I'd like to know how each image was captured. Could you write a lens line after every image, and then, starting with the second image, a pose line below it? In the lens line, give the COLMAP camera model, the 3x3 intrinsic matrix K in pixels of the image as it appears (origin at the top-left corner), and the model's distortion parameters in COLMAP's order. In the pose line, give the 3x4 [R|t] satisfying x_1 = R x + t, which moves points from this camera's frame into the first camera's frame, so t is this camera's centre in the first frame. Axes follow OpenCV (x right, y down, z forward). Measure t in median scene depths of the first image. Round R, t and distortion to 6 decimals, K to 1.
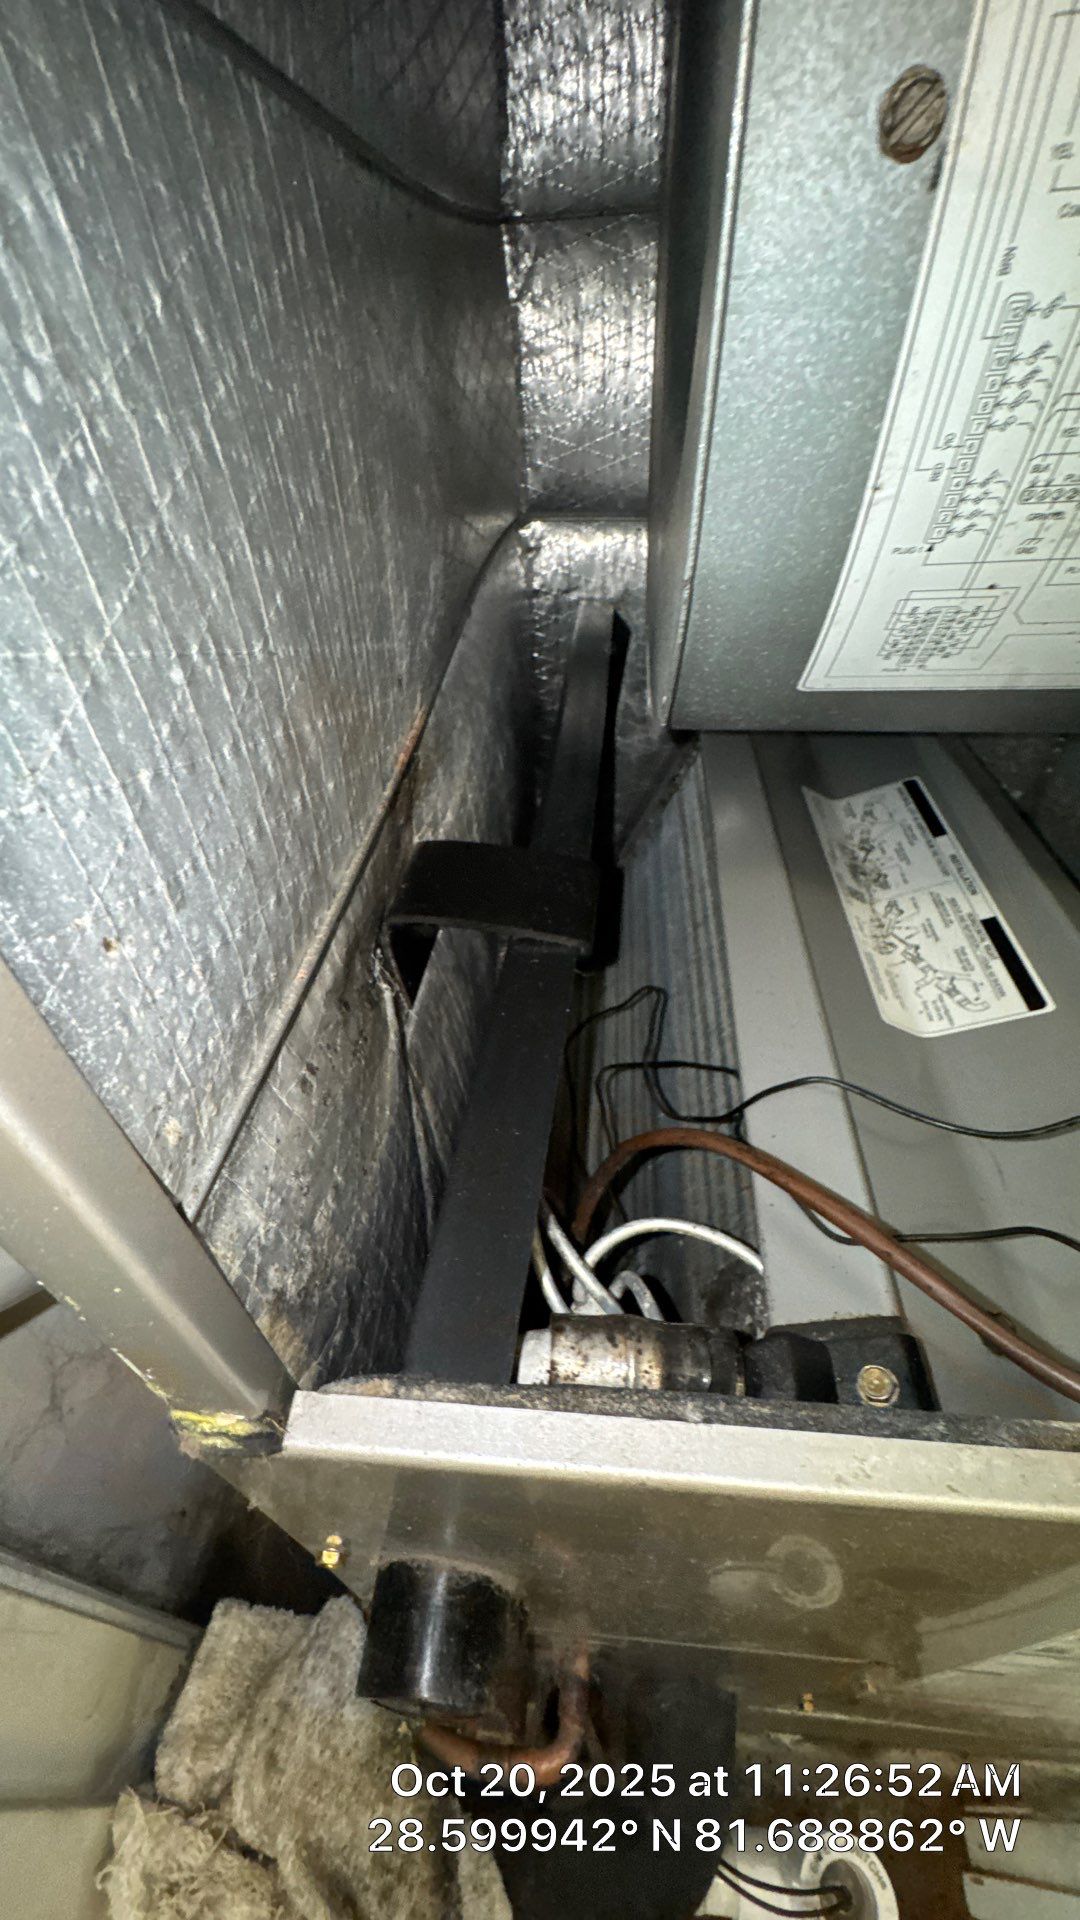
lens RADIAL K [[769.9, 0, 538.7], [0, 769.9, 957.9], [0, 0, 1]] dist [-0.007561, 0.001767]
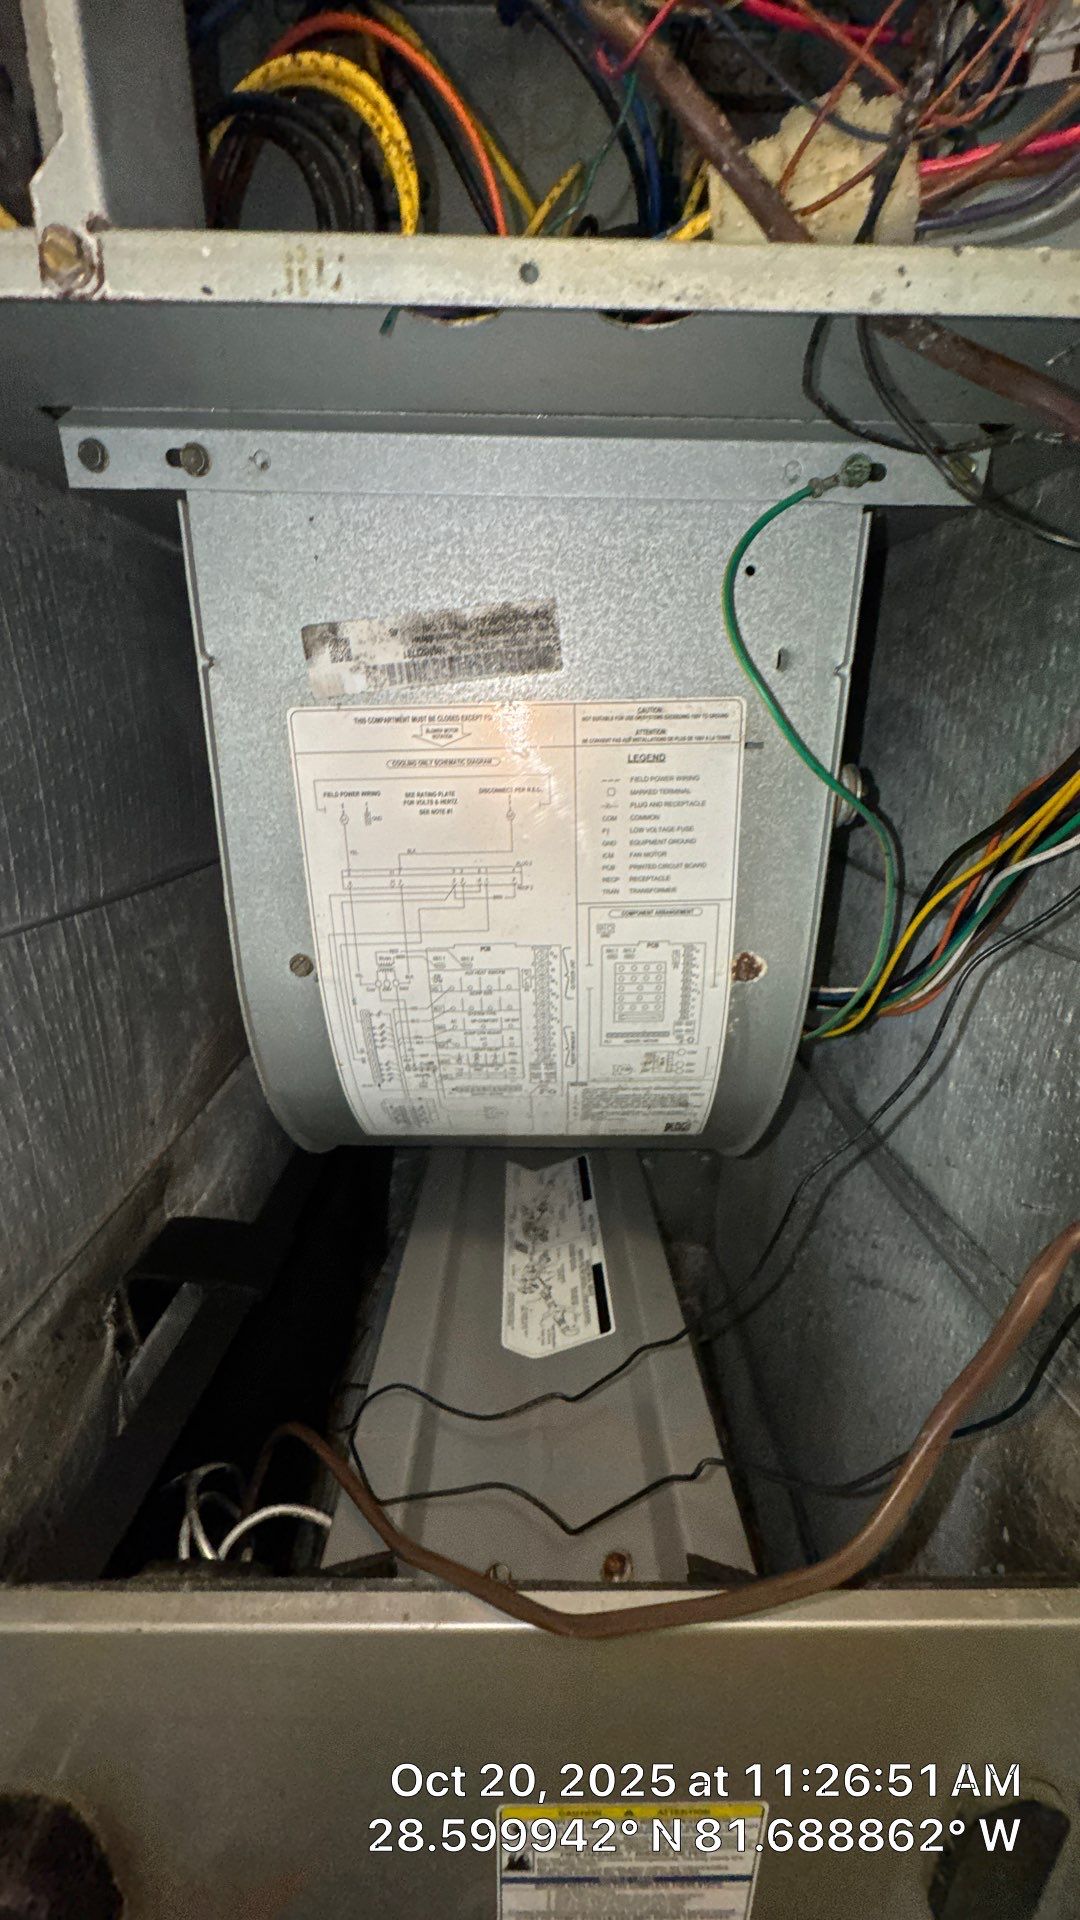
lens RADIAL K [[769.9, 0, 541.9], [0, 769.9, 958.6], [0, 0, 1]] dist [-0.007561, 0.001767]
pose [[0.994586, 0.016860, 0.102540, 0.363109], [0.026984, 0.911003, -0.411517, 0.017927], [-0.100352, 0.412056, 0.905616, -0.554197]]
